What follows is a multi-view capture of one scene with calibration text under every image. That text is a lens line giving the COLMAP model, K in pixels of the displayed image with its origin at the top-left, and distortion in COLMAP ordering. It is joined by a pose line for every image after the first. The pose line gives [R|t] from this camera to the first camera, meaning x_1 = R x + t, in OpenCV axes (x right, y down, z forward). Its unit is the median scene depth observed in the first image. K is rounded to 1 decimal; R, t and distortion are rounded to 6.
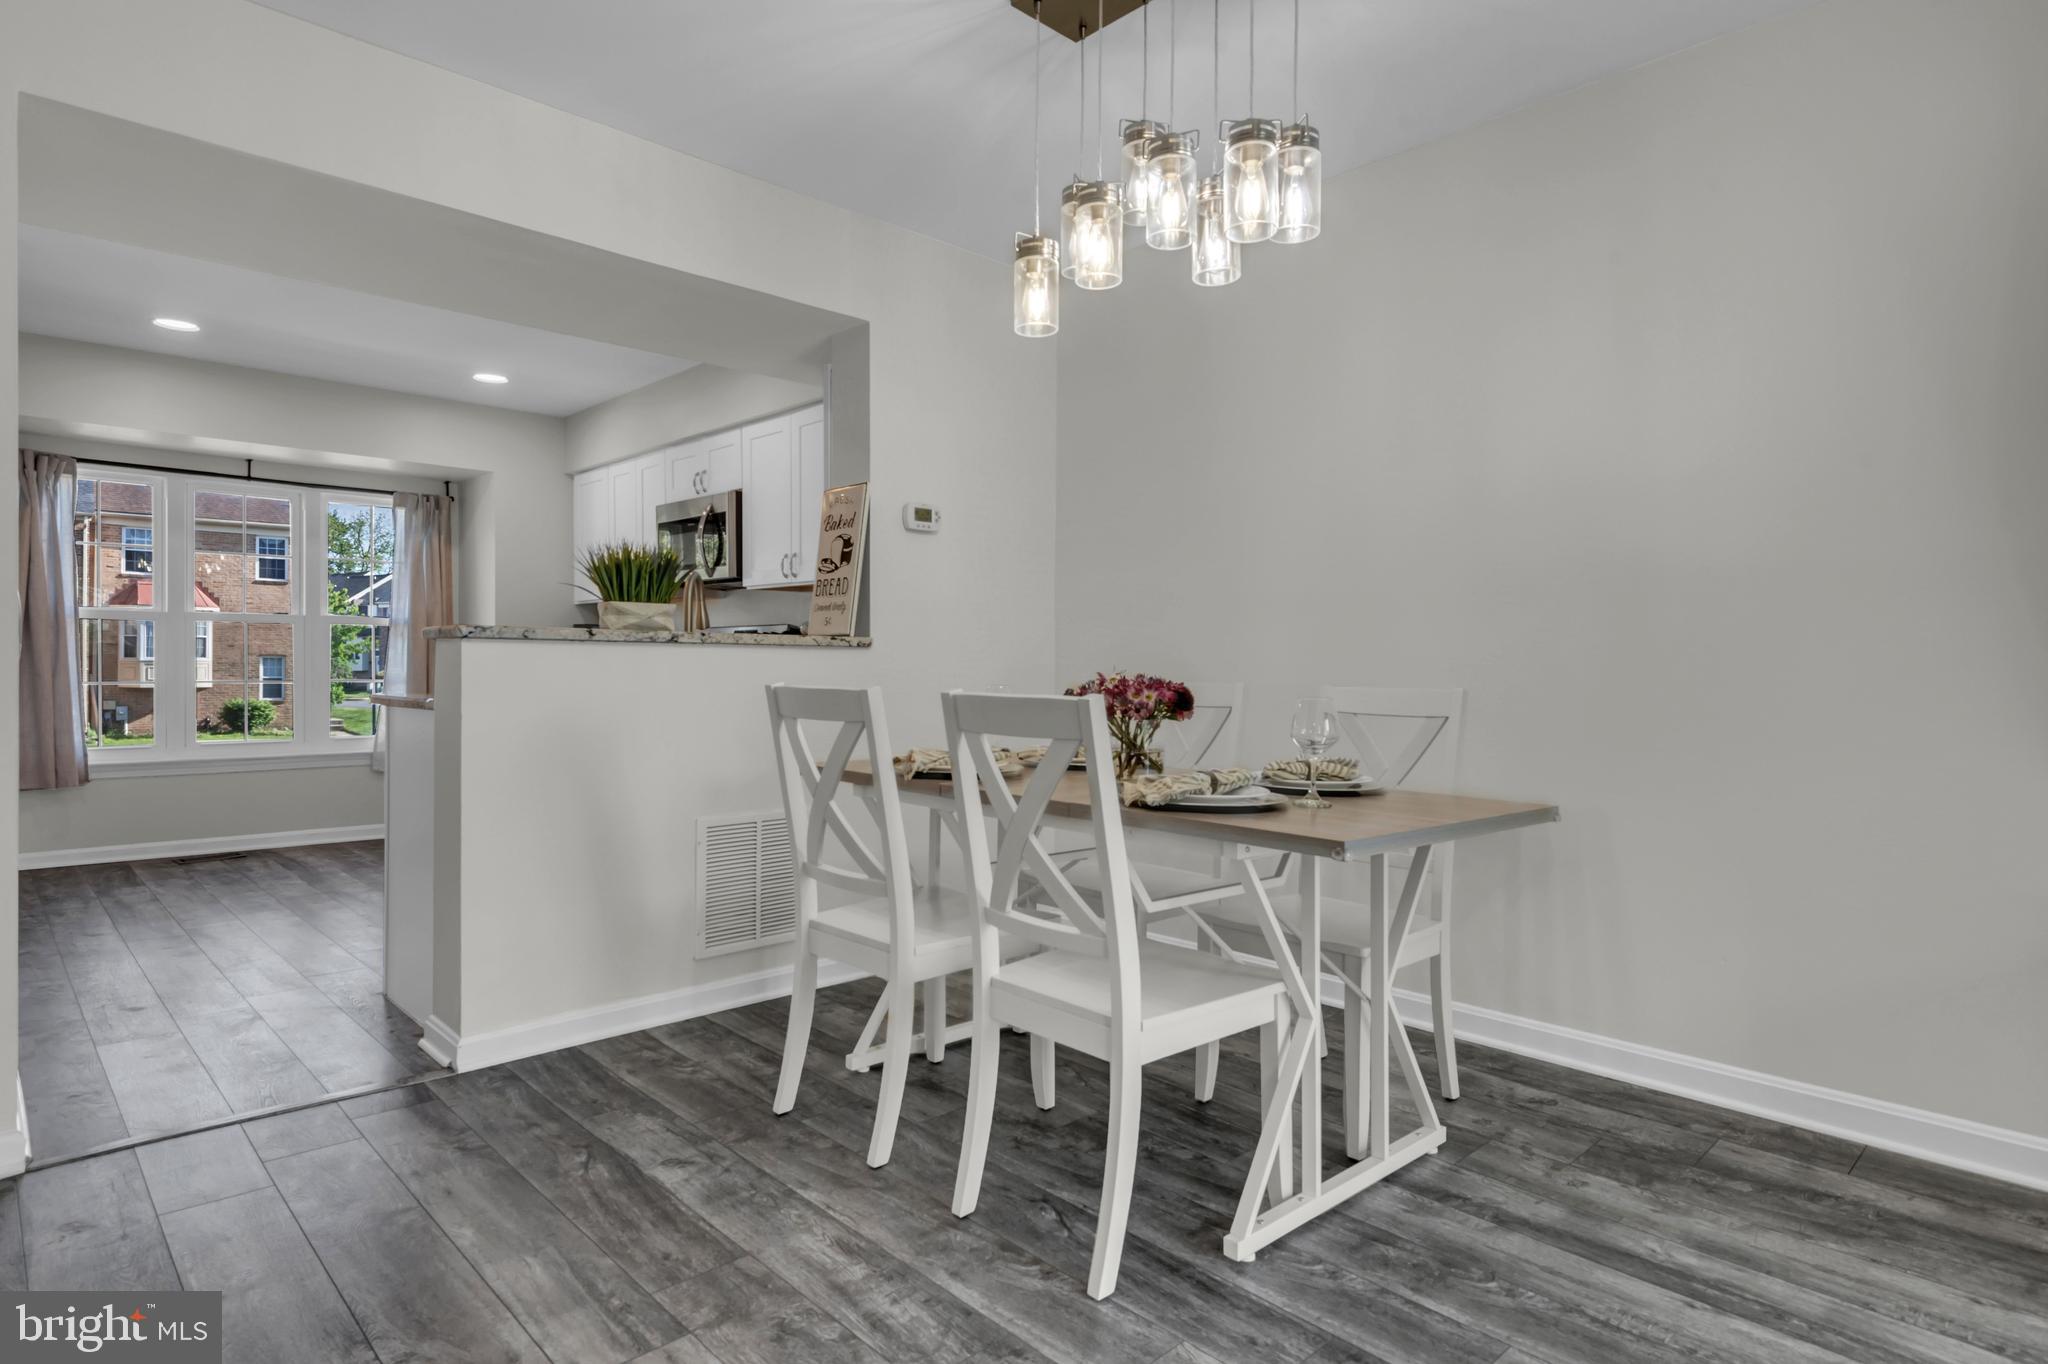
lens RADIAL K [[1118.5, 0, 1023.8], [0, 1118.5, 663.9], [0, 0, 1]] dist [0.029125, -0.015287]
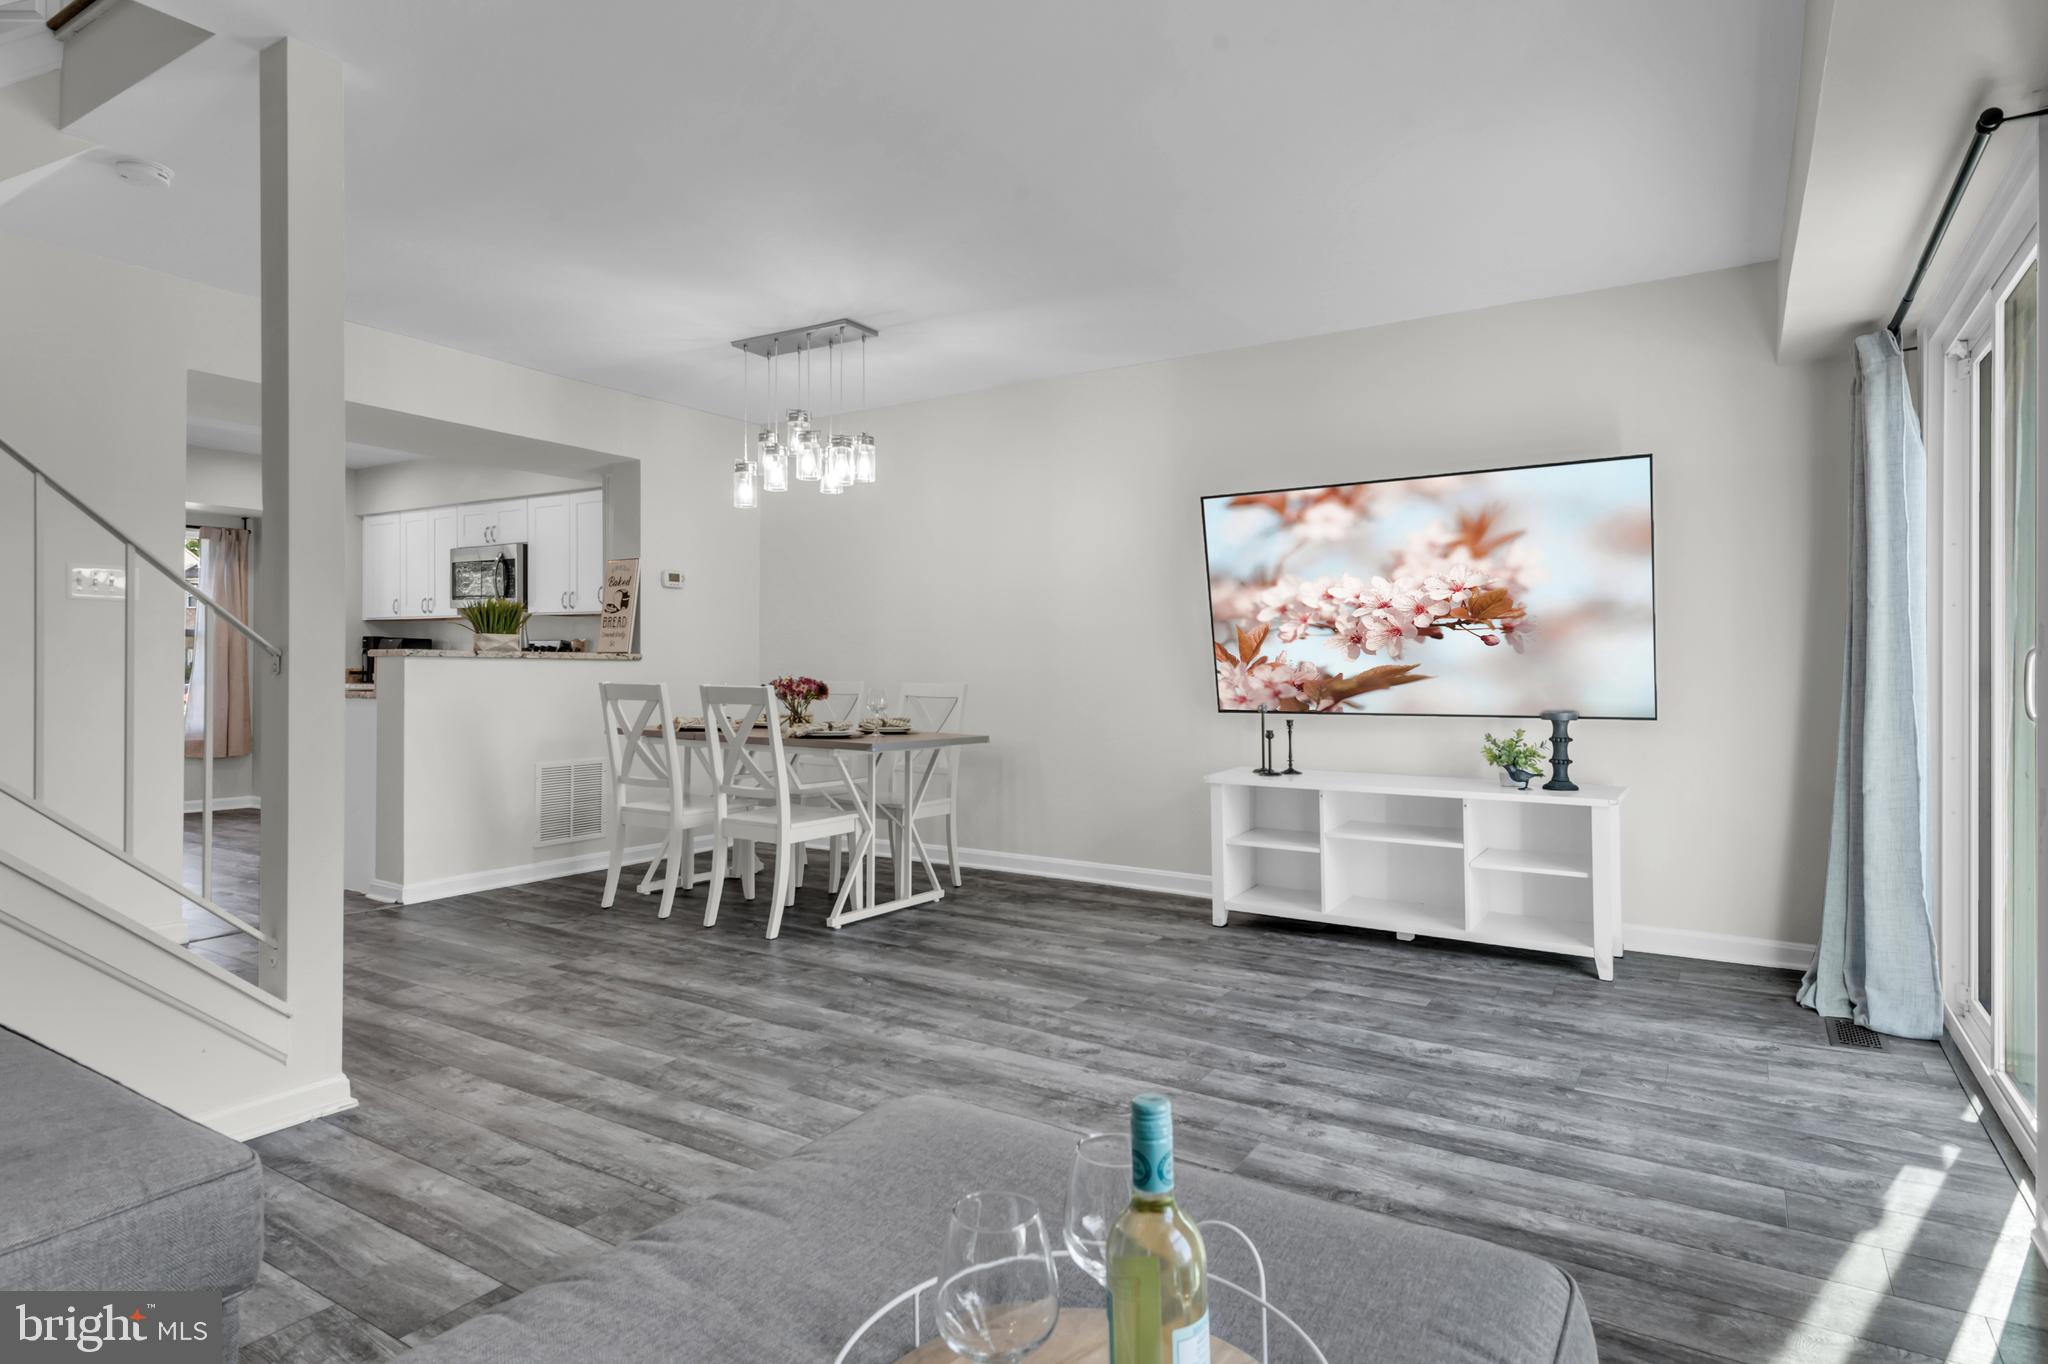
lens RADIAL K [[1118.5, 0, 1030.8], [0, 1118.5, 662.5], [0, 0, 1]] dist [0.029125, -0.015287]
pose [[0.967667, 0.000833, 0.252230, -0.000406], [-0.000753, 1.000000, -0.000417, -0.015941], [-0.252230, 0.000213, 0.967667, -1.050314]]
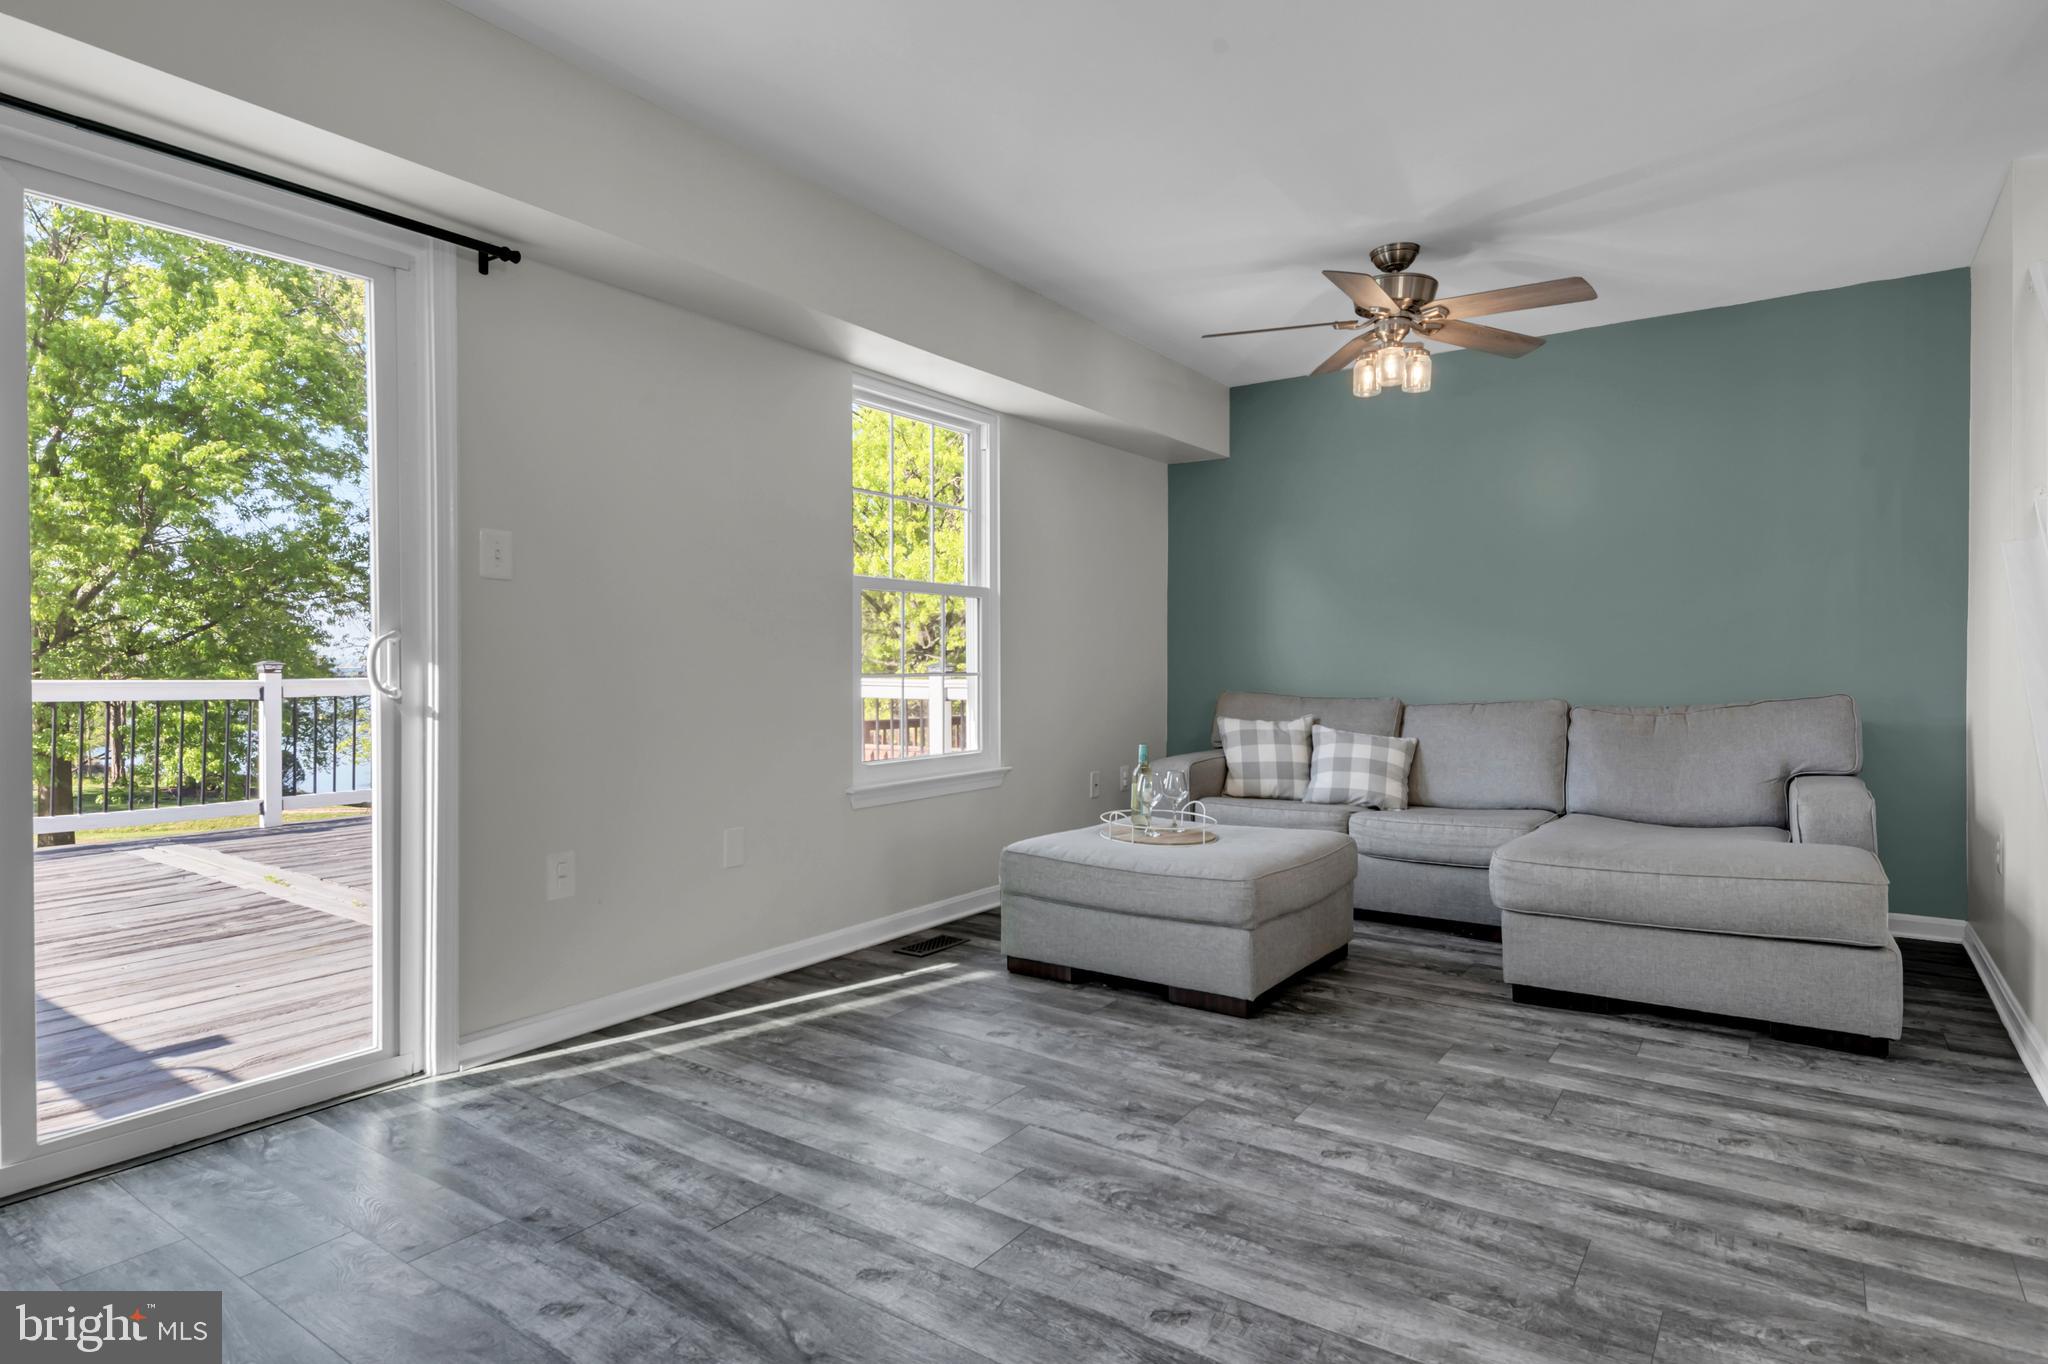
lens RADIAL K [[1118.5, 0, 1013.0], [0, 1118.5, 679.6], [0, 0, 1]] dist [0.029125, -0.015287]
pose [[-0.982070, -0.002373, -0.188502, 0.611400], [-0.004456, 0.999934, 0.010630, 0.001120], [0.188464, 0.011279, -0.982015, 0.820760]]
